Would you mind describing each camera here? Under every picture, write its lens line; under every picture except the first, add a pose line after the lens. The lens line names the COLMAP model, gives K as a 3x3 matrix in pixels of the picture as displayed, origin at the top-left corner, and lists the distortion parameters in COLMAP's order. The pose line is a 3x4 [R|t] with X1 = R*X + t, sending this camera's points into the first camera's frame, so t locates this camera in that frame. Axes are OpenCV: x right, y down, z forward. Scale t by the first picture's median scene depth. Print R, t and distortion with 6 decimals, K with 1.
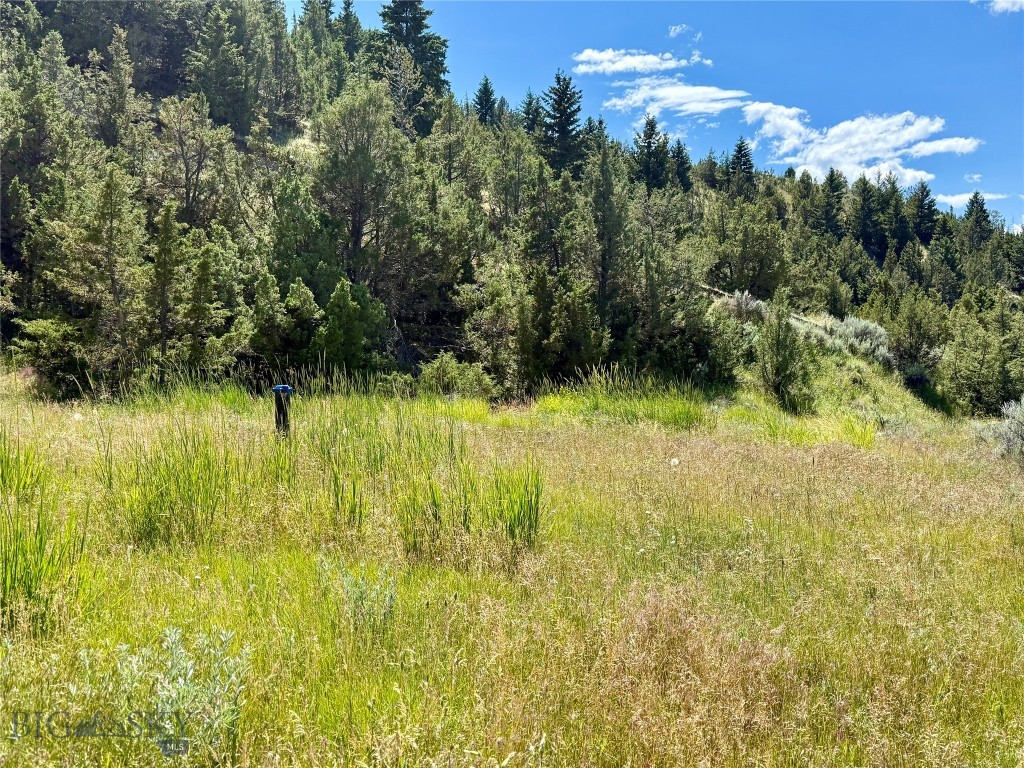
lens RADIAL K [[961.2, 0, 512.0], [0, 961.2, 384.0], [0, 0, 1]] dist [0.064148, -0.125582]
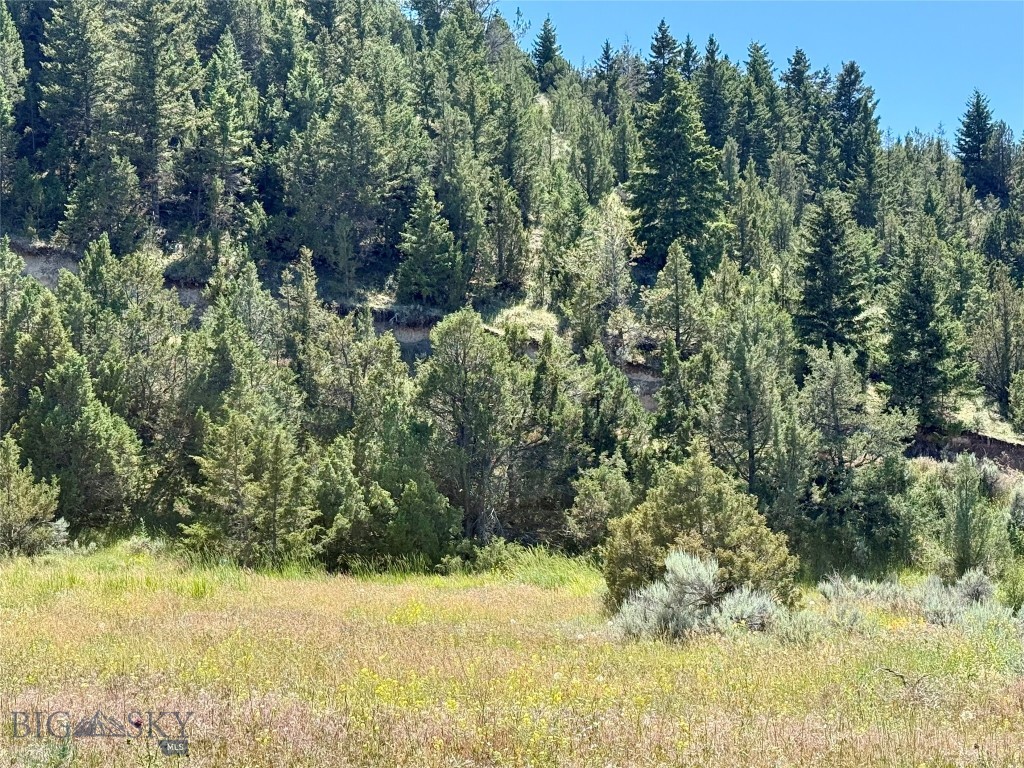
lens RADIAL K [[1847.9, 0, 512.0], [0, 1847.9, 384.0], [0, 0, 1]] dist [0.125301, 0.164017]
pose [[0.910560, -0.056145, -0.409546, 0.689812], [0.011808, 0.993862, -0.109996, 0.021805], [0.413208, 0.095322, 0.905634, -0.831069]]
